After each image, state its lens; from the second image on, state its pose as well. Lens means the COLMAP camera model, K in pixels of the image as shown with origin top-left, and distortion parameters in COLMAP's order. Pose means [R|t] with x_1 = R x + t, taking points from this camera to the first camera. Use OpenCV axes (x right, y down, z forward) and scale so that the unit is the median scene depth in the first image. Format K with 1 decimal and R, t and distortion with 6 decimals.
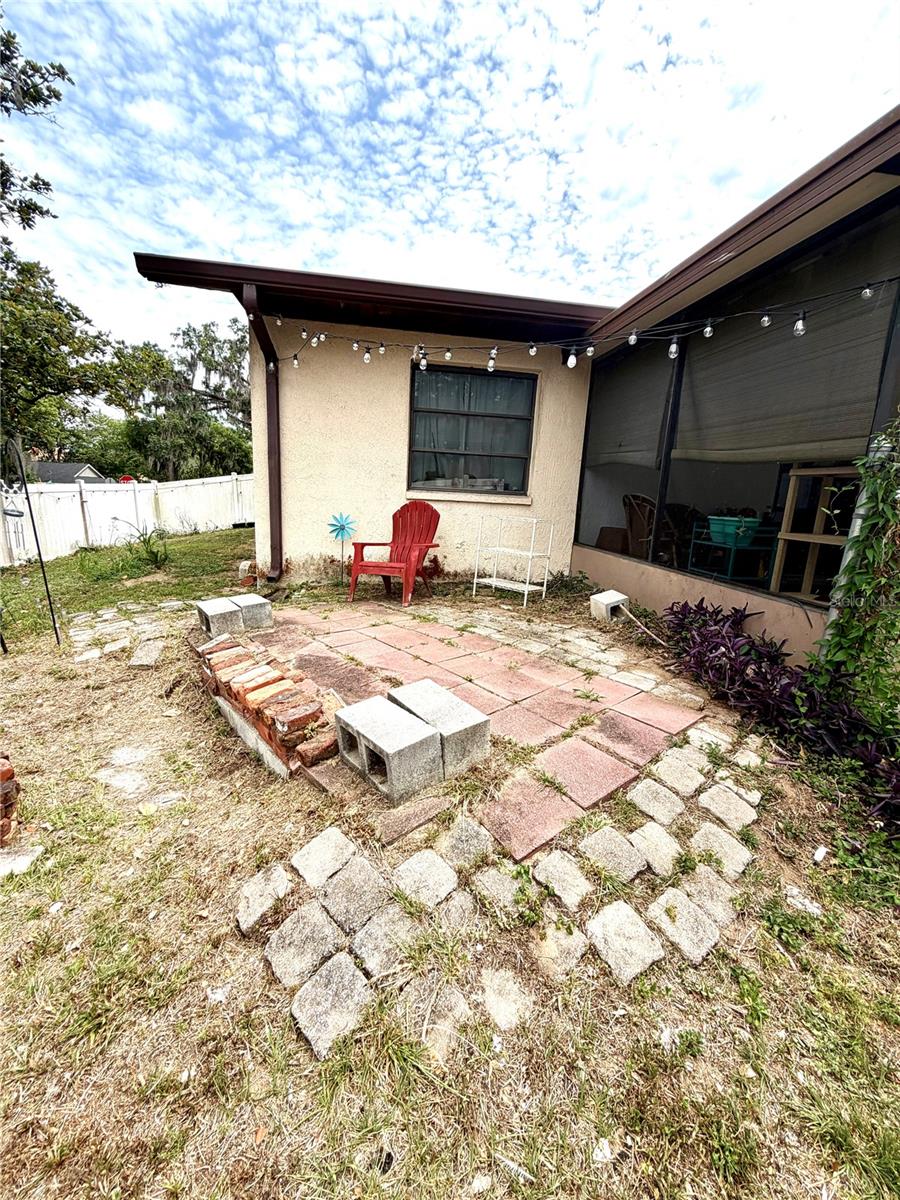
lens RADIAL K [[480.1, 0, 449.1], [0, 480.1, 594.4], [0, 0, 1]] dist [0.001246, 0.000317]
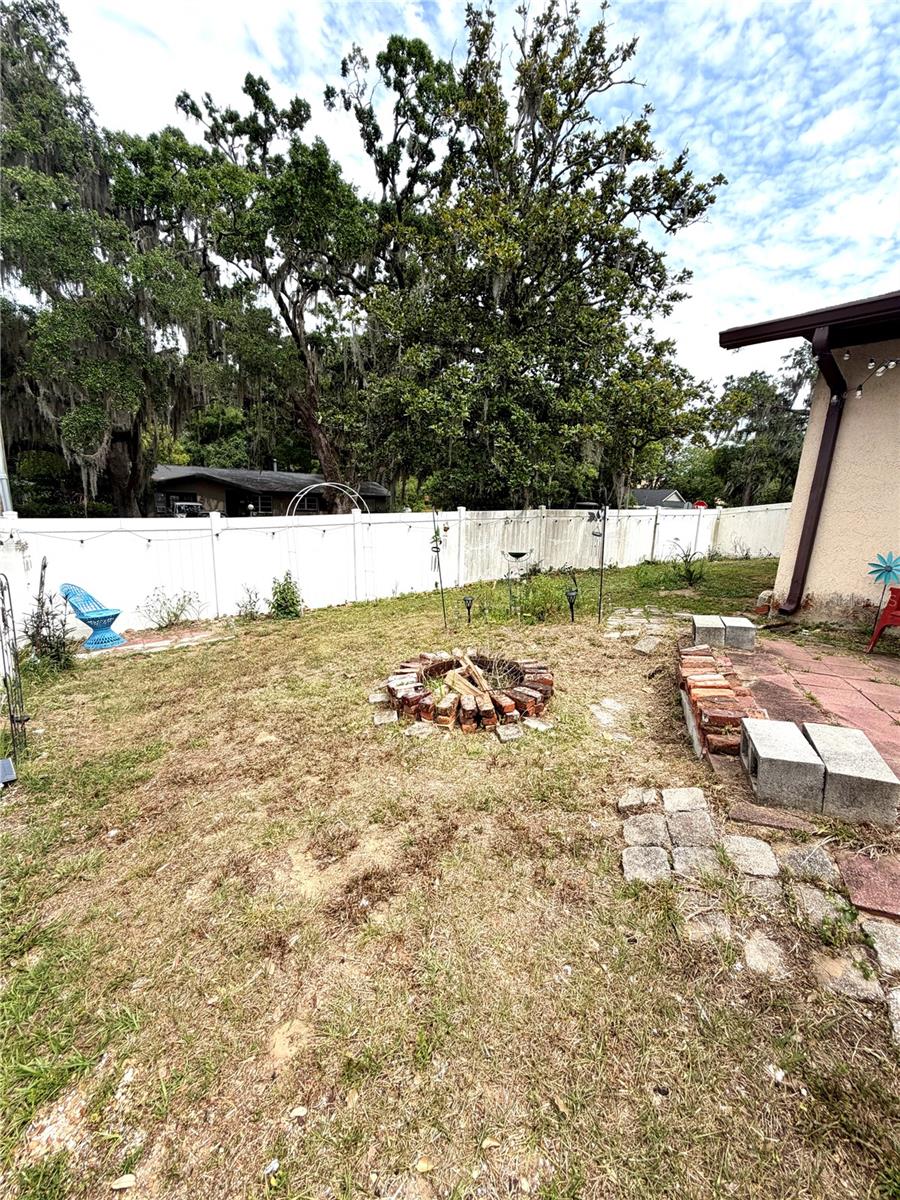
lens RADIAL K [[480.1, 0, 450.2], [0, 480.1, 600.8], [0, 0, 1]] dist [0.001246, 0.000317]
pose [[0.486571, 0.175495, -0.855833, 0.220963], [-0.202975, 0.975519, 0.084639, 0.004068], [0.849735, 0.132530, 0.510281, -0.154589]]
